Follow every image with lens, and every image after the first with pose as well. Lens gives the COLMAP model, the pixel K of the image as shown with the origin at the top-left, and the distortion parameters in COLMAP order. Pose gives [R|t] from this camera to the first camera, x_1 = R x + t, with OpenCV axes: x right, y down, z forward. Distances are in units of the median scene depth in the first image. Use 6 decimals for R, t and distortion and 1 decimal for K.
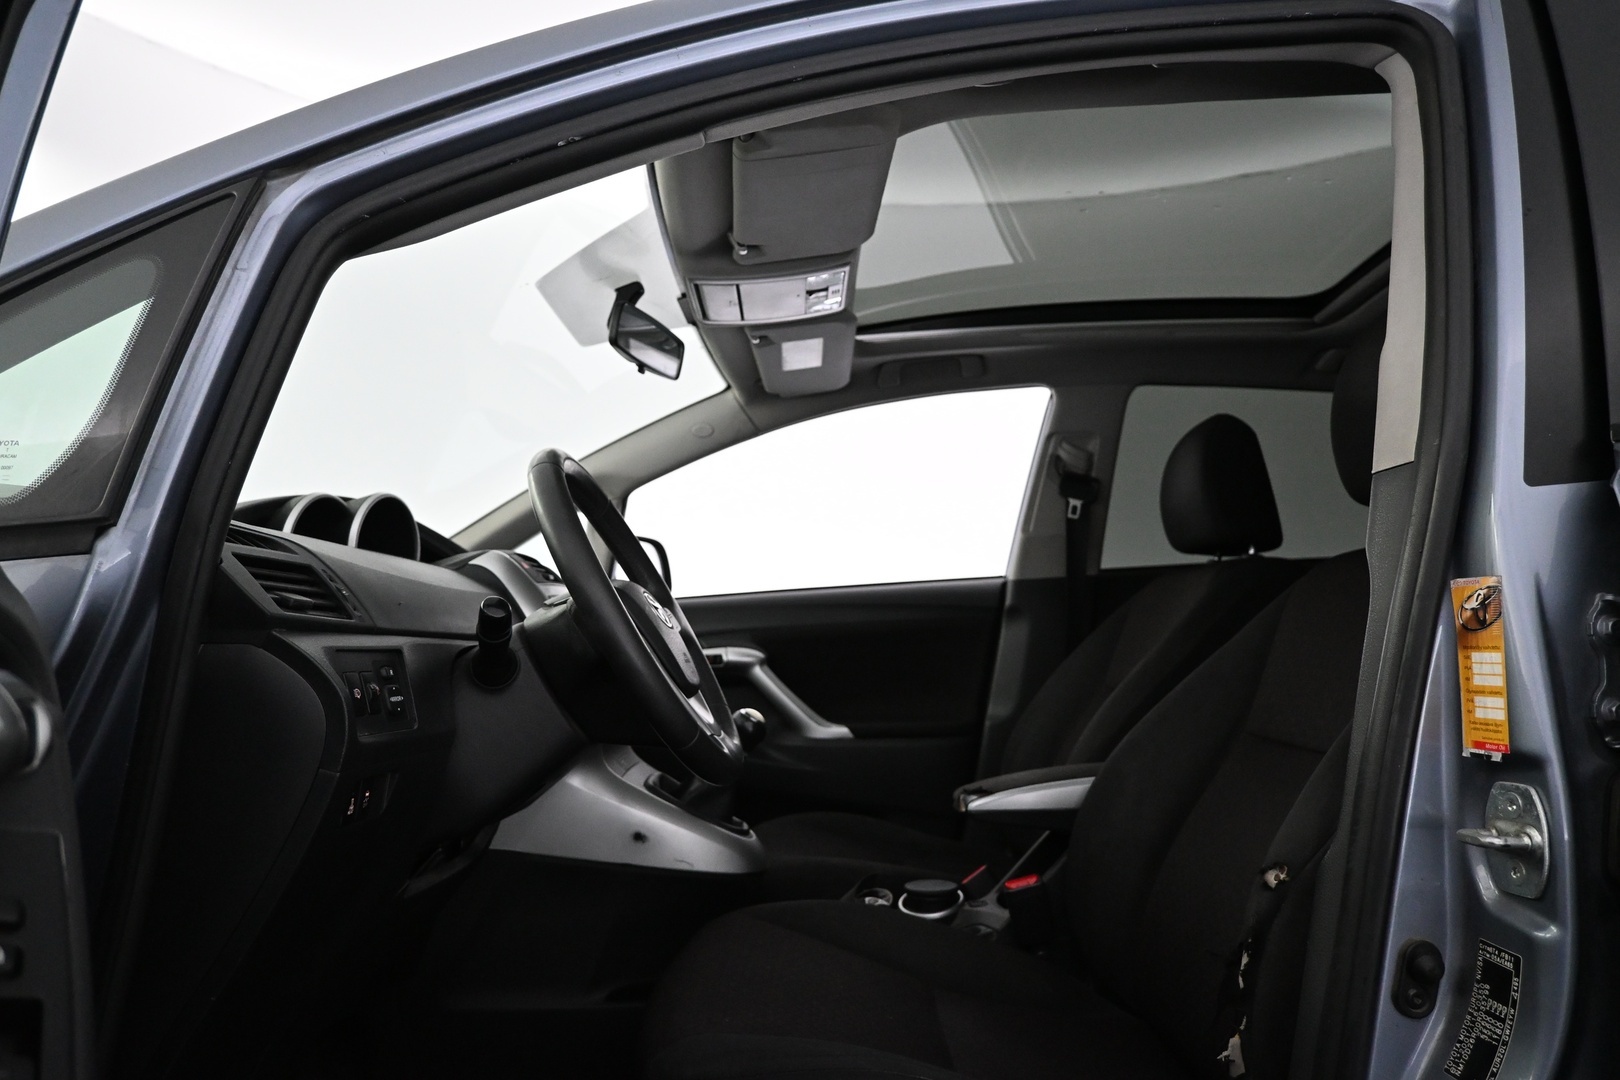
lens RADIAL K [[1116.5, 0, 810.0], [0, 1116.5, 540.0], [0, 0, 1]] dist [-0.000516, 0.000288]
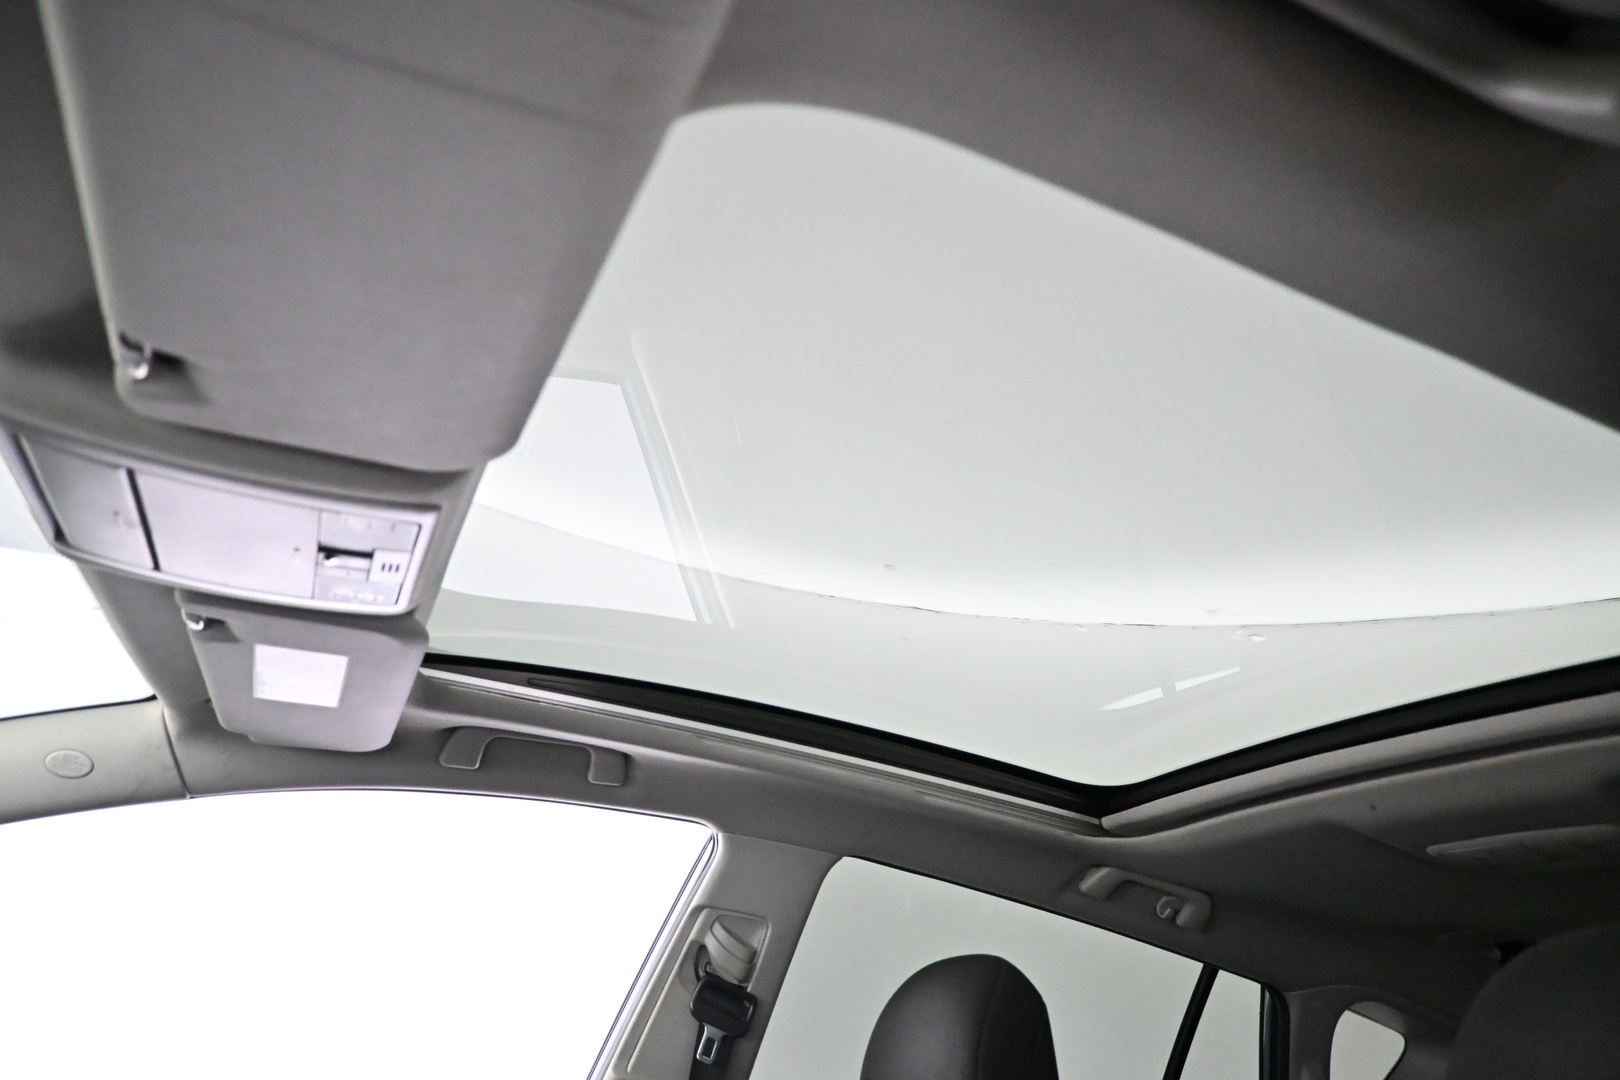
lens RADIAL K [[1116.5, 0, 810.0], [0, 1116.5, 540.0], [0, 0, 1]] dist [-0.000516, 0.000288]
pose [[0.905221, 0.300687, 0.300269, 0.031394], [-0.190018, 0.918457, -0.346886, -0.092662], [-0.380089, 0.256952, 0.888543, 0.453472]]
